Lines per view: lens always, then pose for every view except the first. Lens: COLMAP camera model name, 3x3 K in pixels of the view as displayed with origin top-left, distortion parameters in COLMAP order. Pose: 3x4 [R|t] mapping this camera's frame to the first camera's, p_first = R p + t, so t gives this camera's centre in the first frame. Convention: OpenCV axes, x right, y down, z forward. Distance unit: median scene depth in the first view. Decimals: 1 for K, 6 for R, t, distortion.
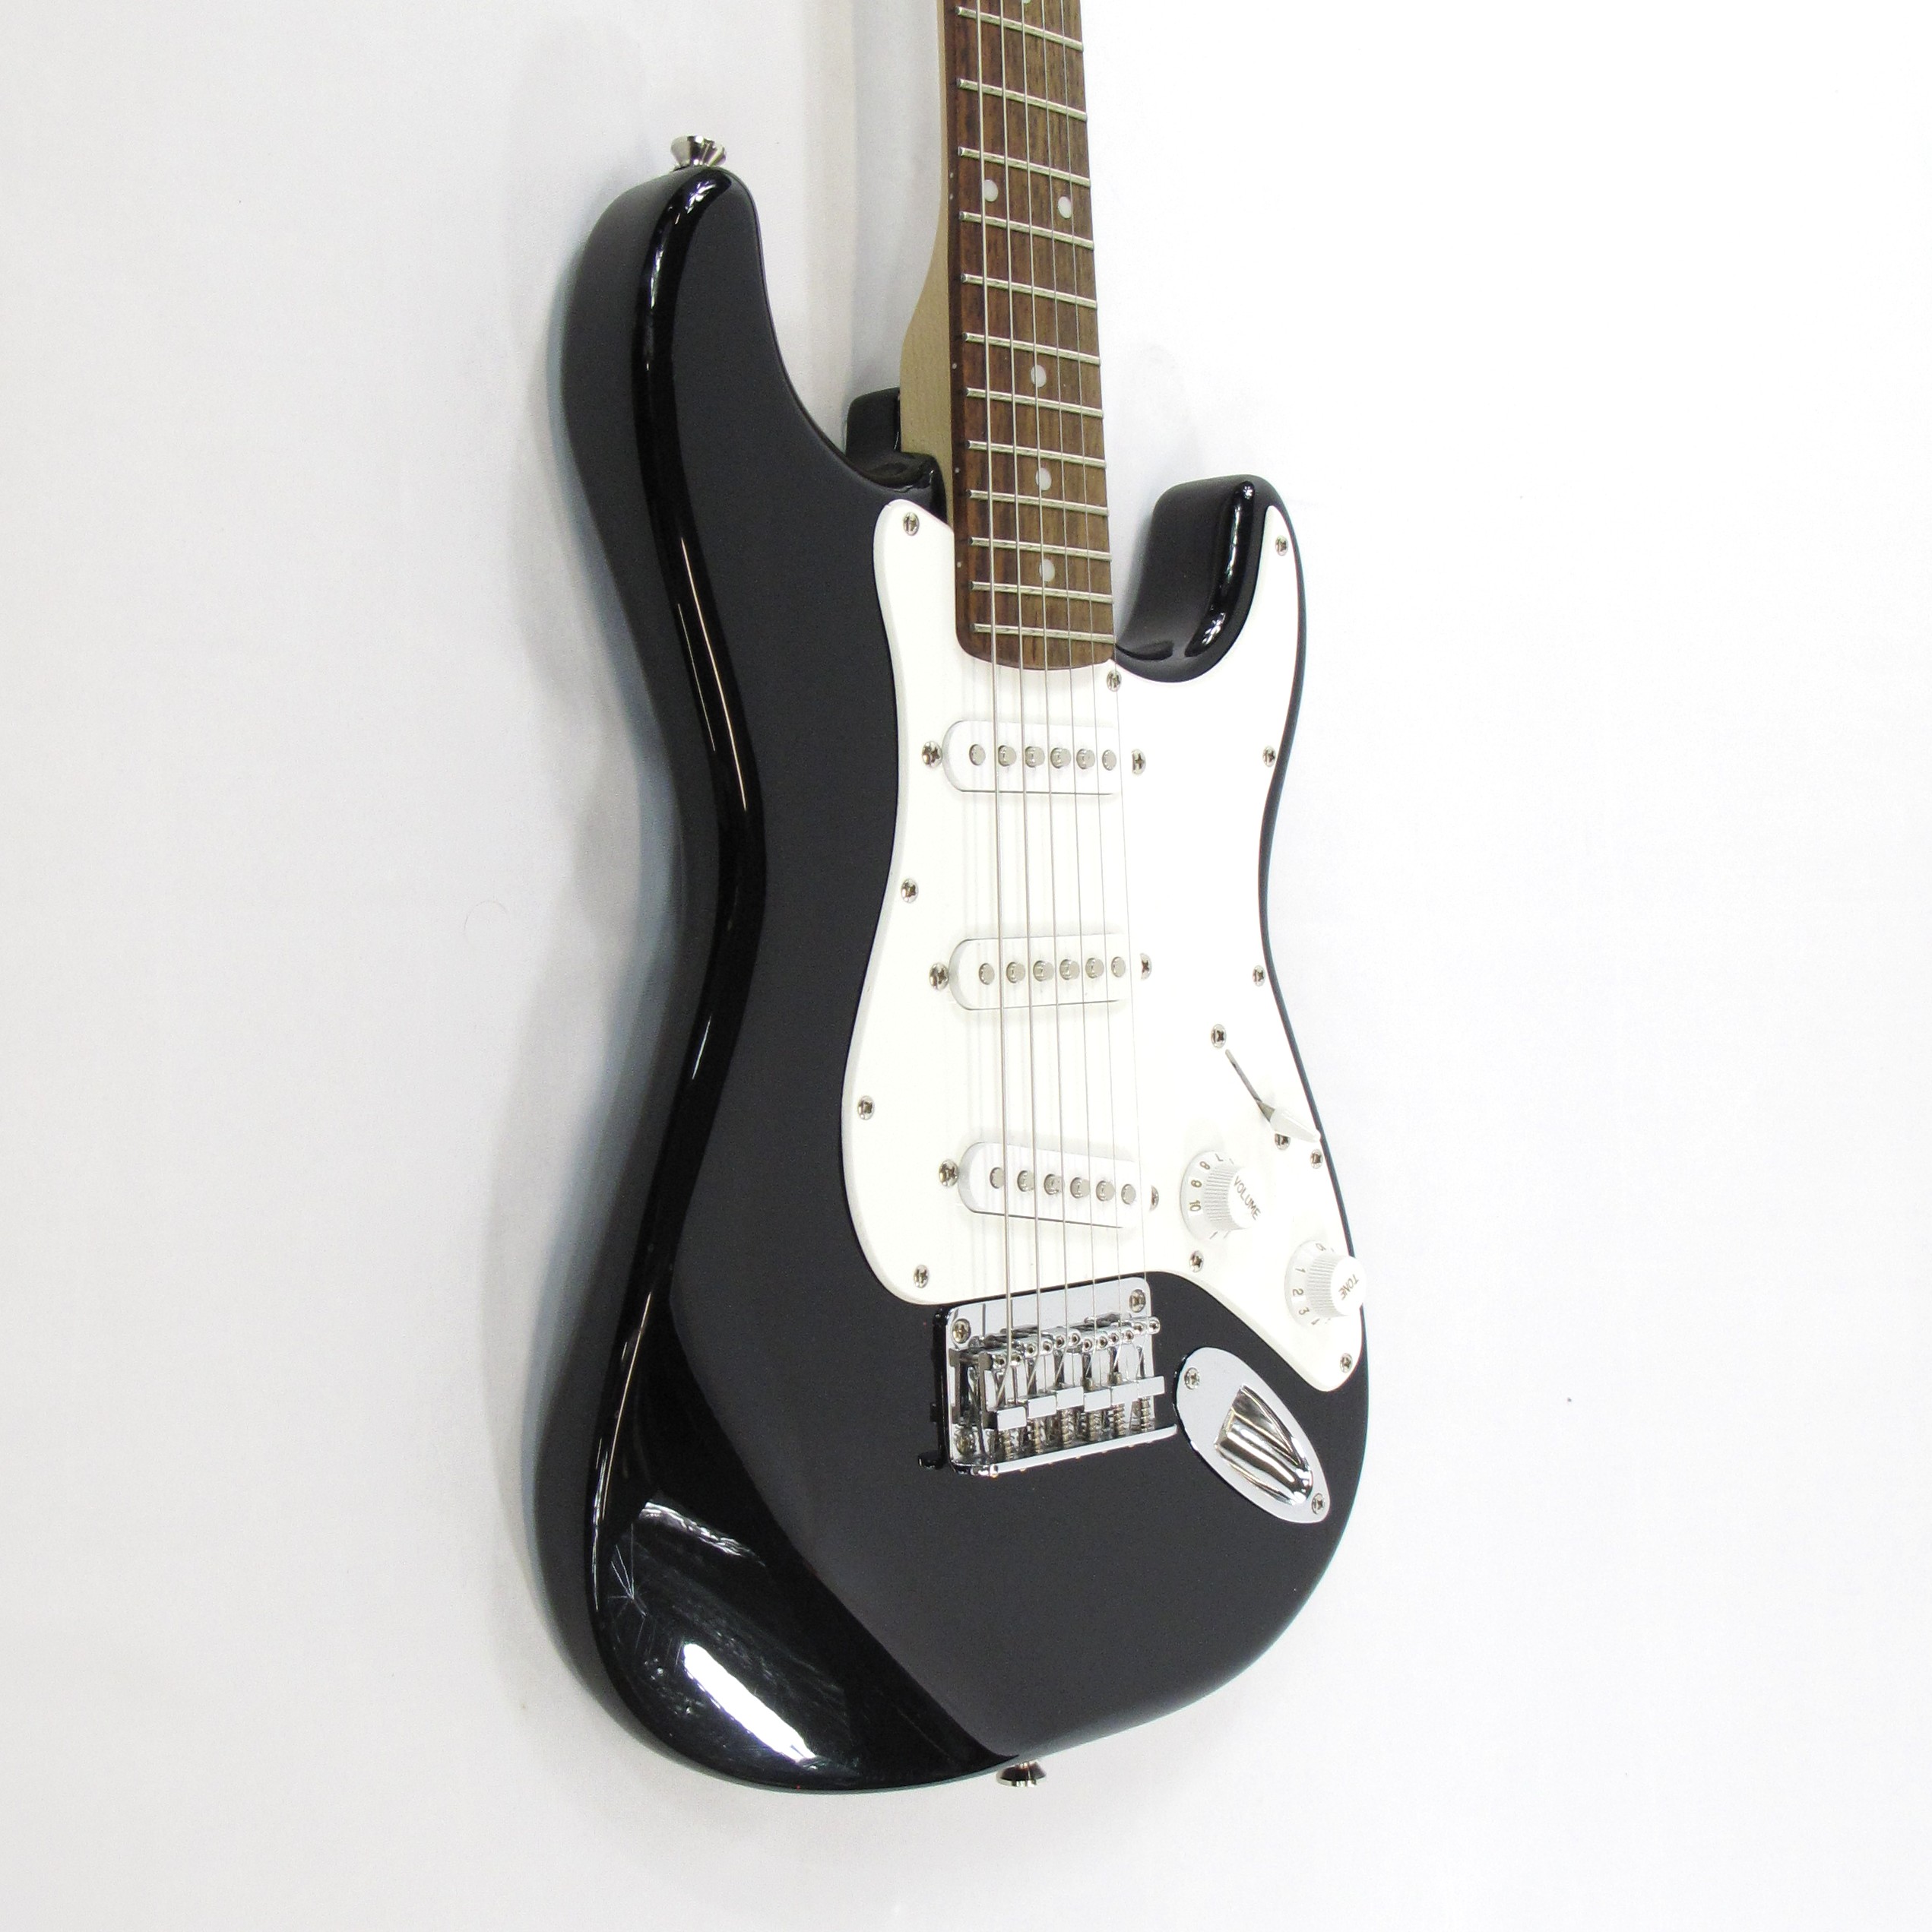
lens RADIAL K [[2941.1, 0, 972.1], [0, 2941.1, 986.9], [0, 0, 1]] dist [-0.086999, 0.000000]
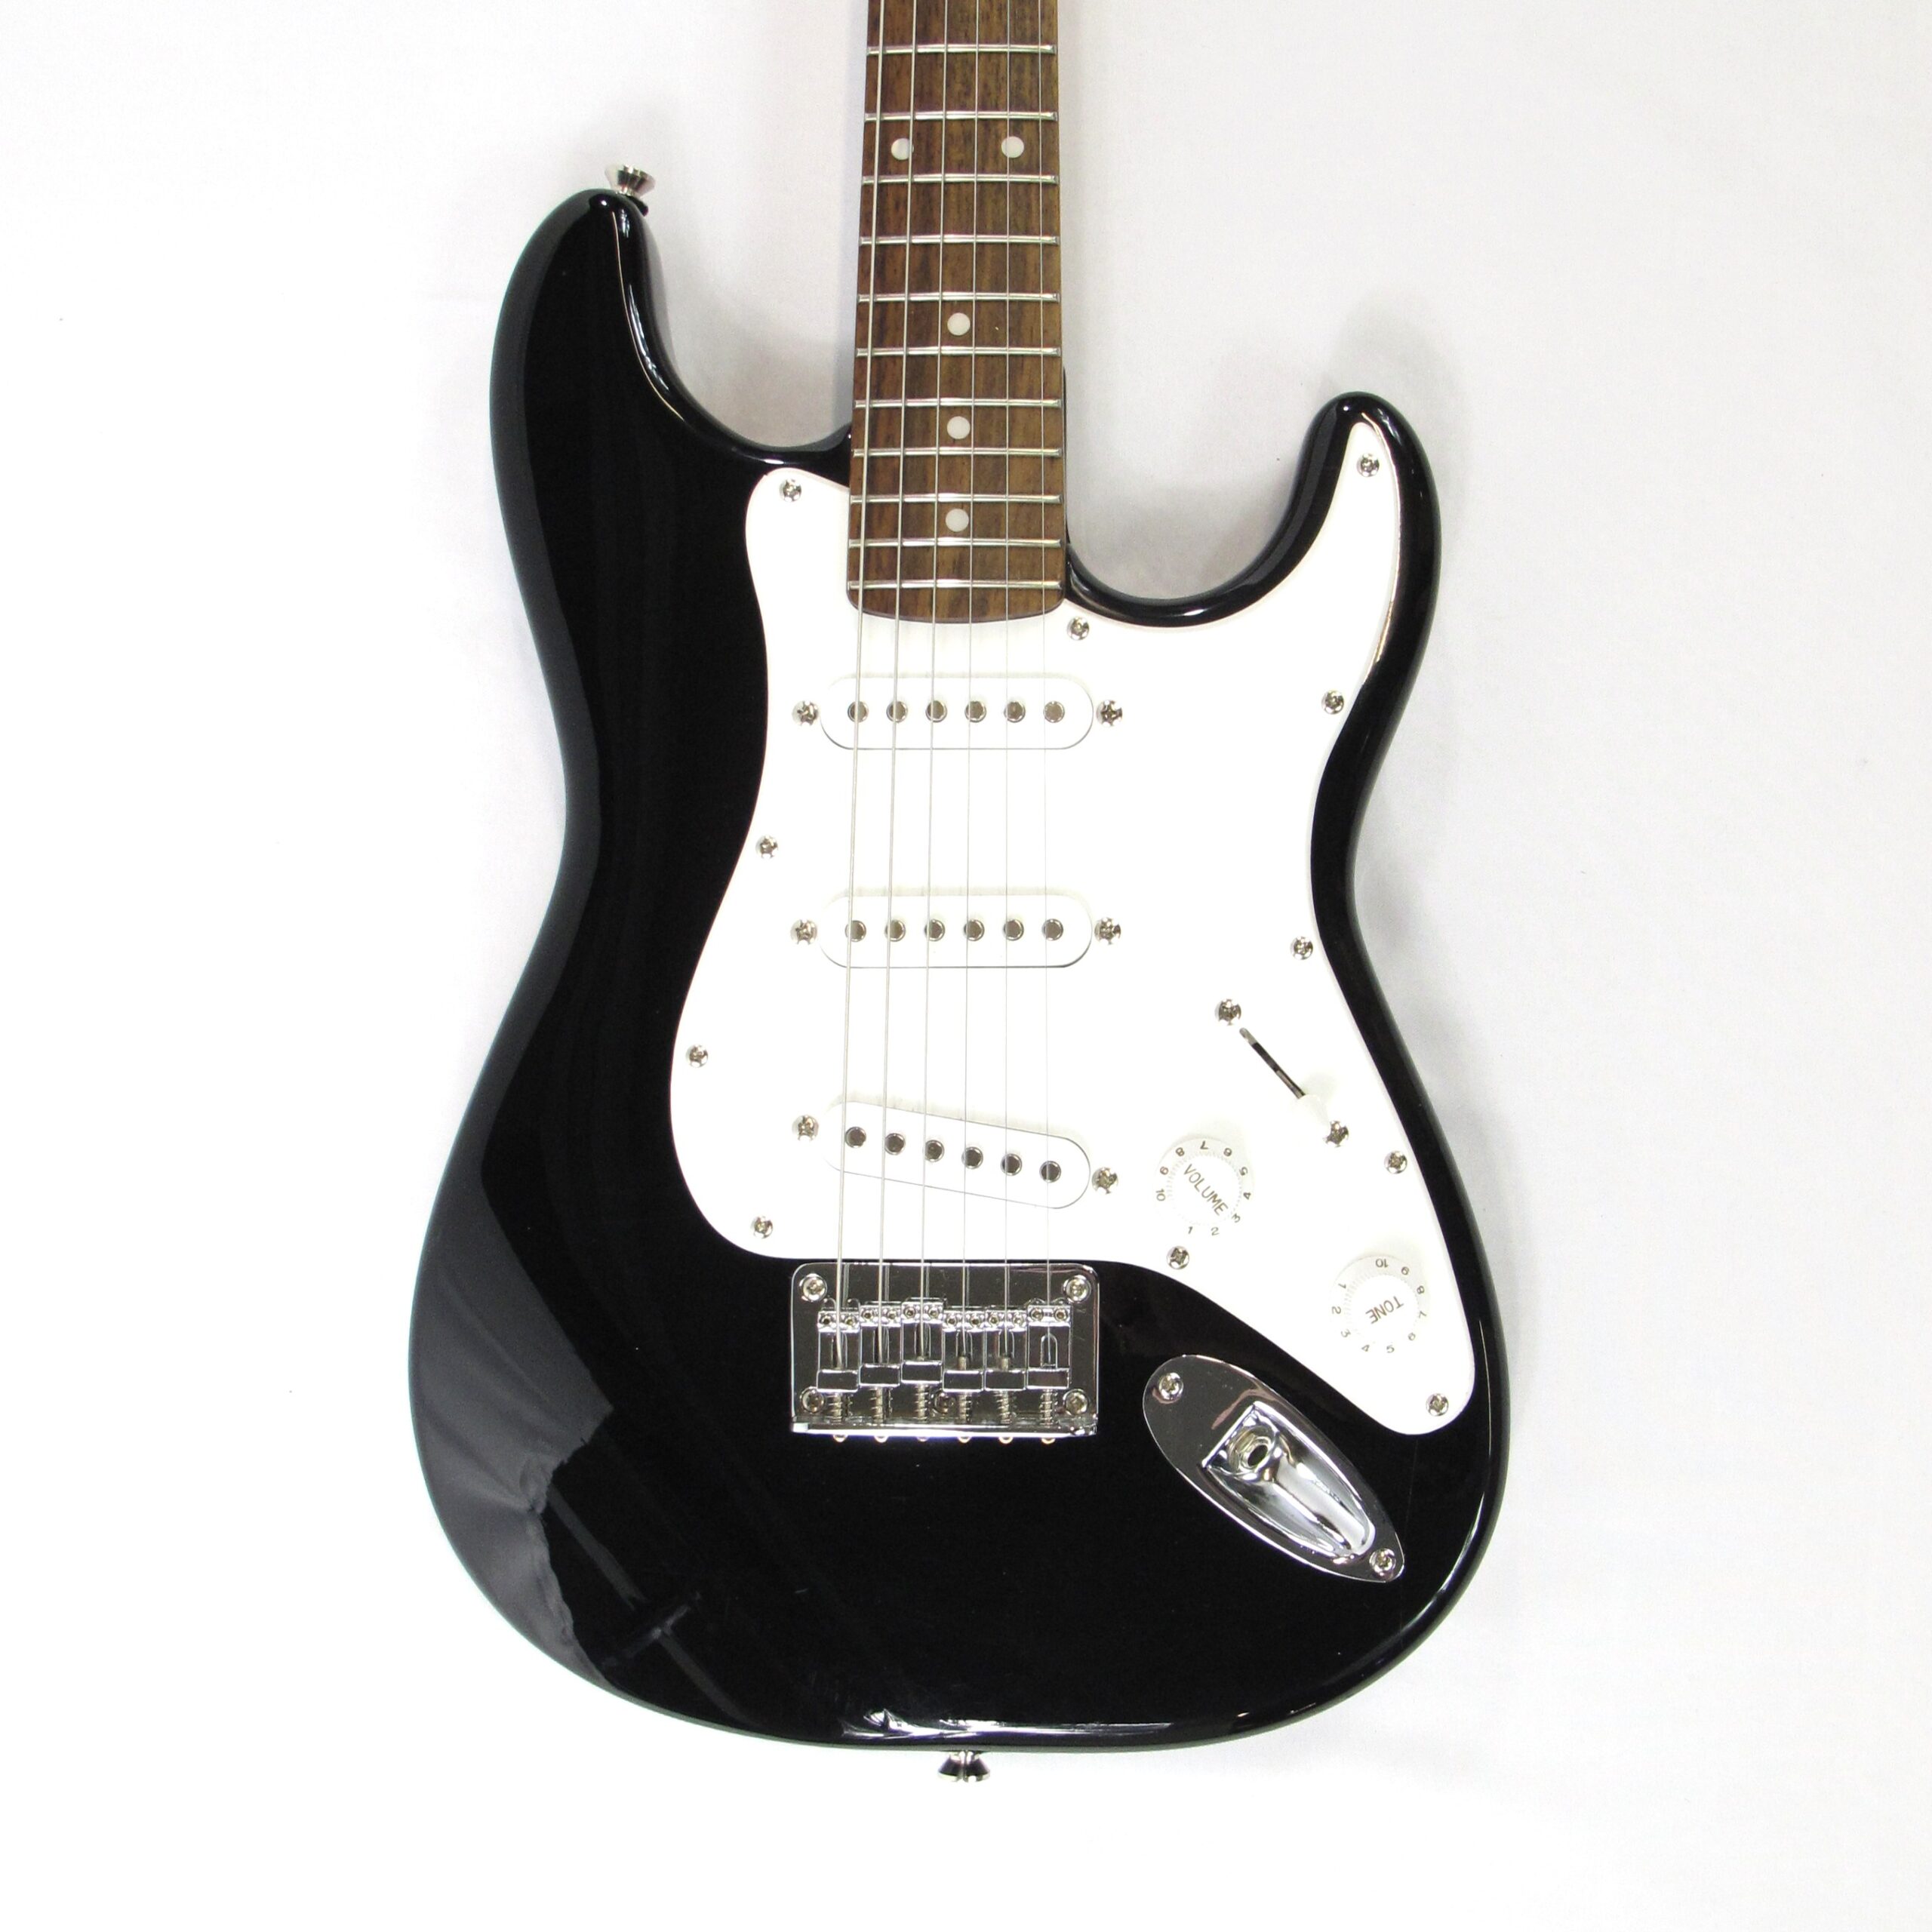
lens RADIAL K [[2491.5, 0, 1000.1], [0, 2491.5, 1025.3], [0, 0, 1]] dist [-0.090090, 0.000000]
pose [[0.669336, 0.014283, -0.742823, 0.648159], [-0.036442, 0.999243, -0.013624, 0.036083], [0.742066, 0.036189, 0.669350, 0.465313]]
